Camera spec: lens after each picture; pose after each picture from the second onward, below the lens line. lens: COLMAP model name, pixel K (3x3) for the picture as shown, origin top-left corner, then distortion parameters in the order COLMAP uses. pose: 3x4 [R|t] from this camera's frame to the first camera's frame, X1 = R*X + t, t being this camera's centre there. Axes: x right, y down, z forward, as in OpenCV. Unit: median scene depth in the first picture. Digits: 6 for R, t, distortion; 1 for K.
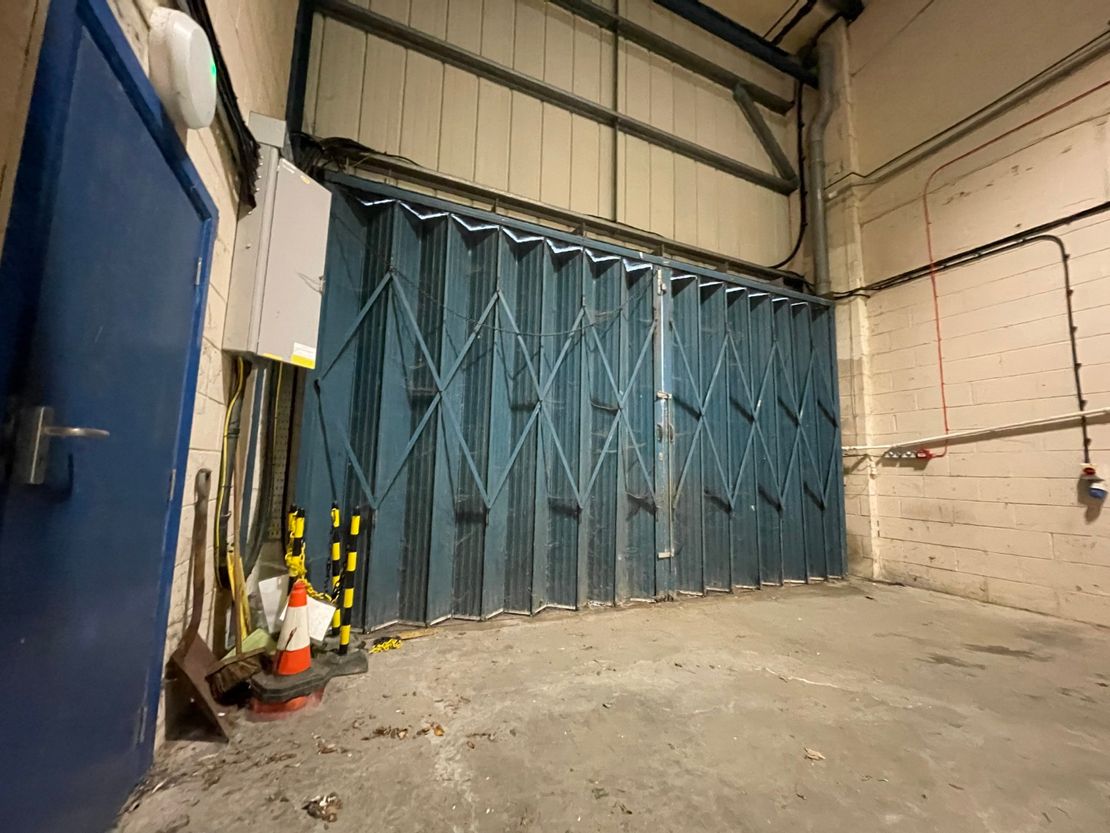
lens RADIAL K [[445.8, 0, 552.8], [0, 445.8, 419.3], [0, 0, 1]] dist [-0.002476, -0.000286]
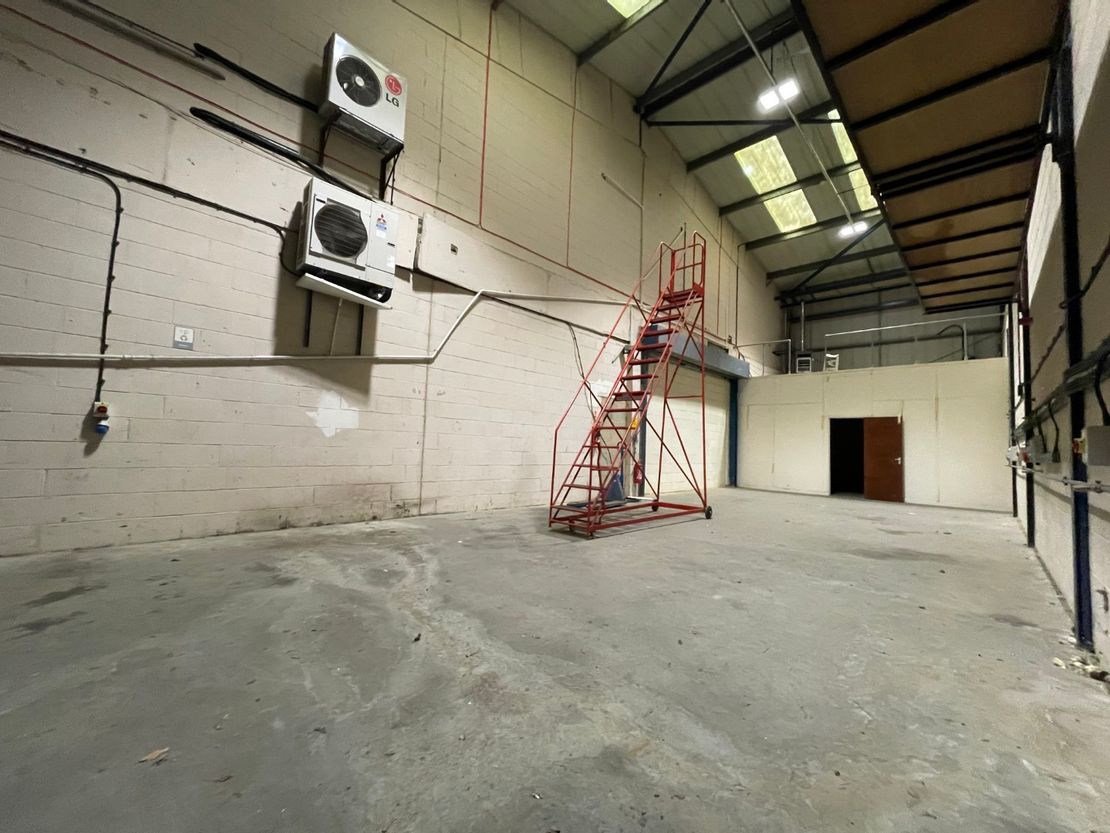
lens RADIAL K [[445.8, 0, 555.4], [0, 445.8, 418.2], [0, 0, 1]] dist [-0.002476, -0.000286]
pose [[-0.383658, 0.014919, 0.923355, -0.251341], [-0.155689, 0.984513, -0.080596, 0.056630], [-0.910257, -0.174678, -0.375393, 0.422111]]
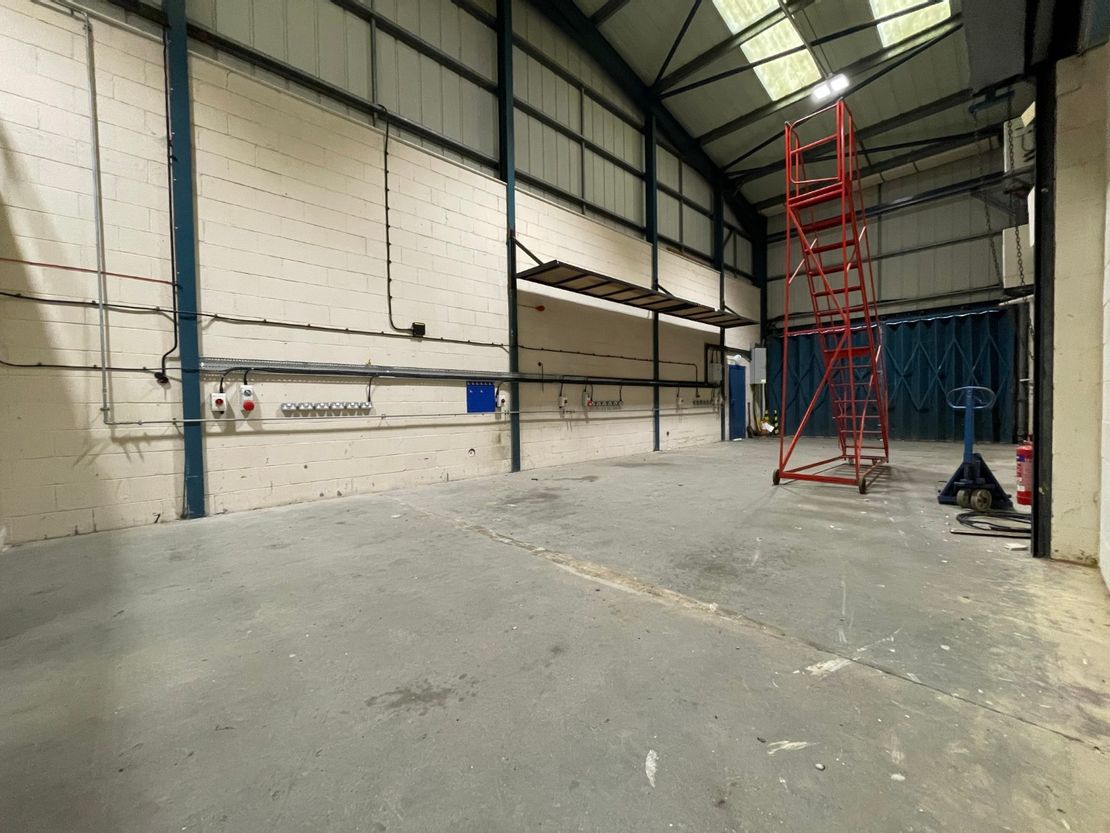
lens RADIAL K [[445.8, 0, 555.6], [0, 445.8, 416.7], [0, 0, 1]] dist [-0.002476, -0.000286]
pose [[0.349785, -0.007663, -0.936799, 2.531720], [0.135865, 0.989810, 0.042633, -0.198721], [0.926926, -0.142190, 0.347262, -2.302640]]
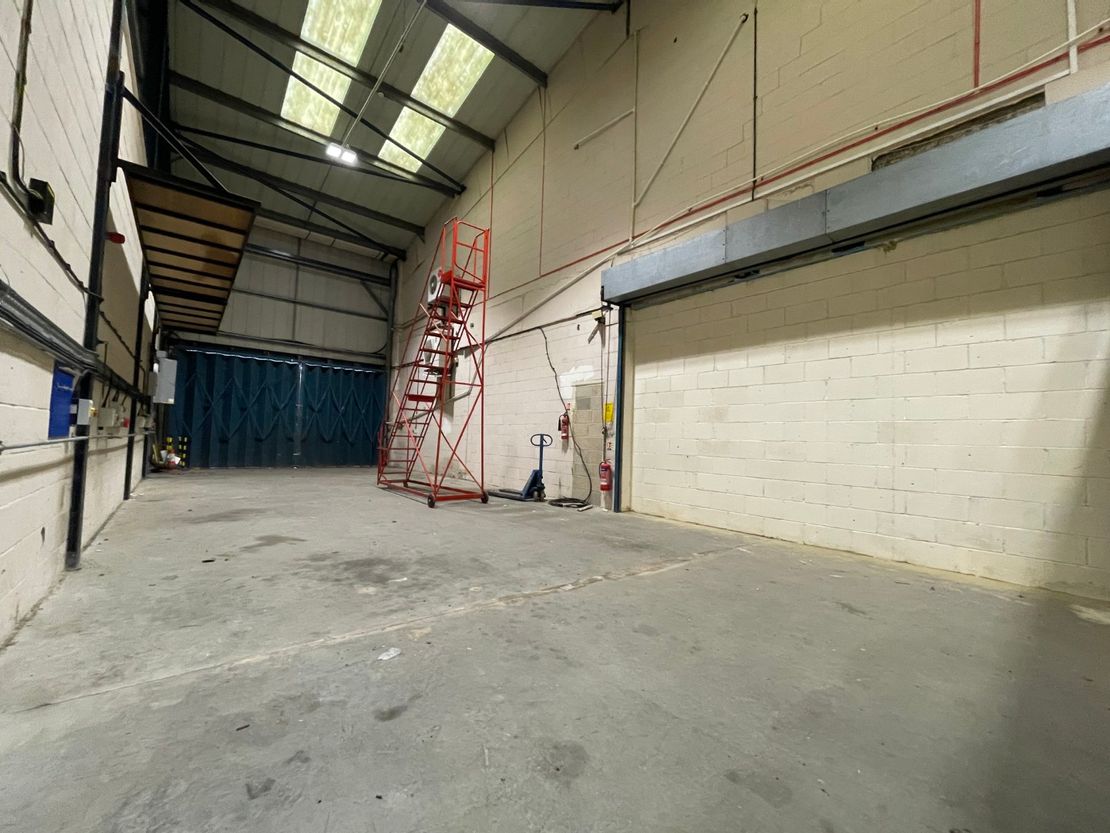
lens RADIAL K [[445.8, 0, 553.3], [0, 445.8, 417.3], [0, 0, 1]] dist [-0.002476, -0.000286]
pose [[0.960499, 0.021247, 0.277472, 1.275440], [-0.042122, 0.996693, 0.069491, -0.307491], [-0.275078, -0.078434, 0.958217, -2.936095]]
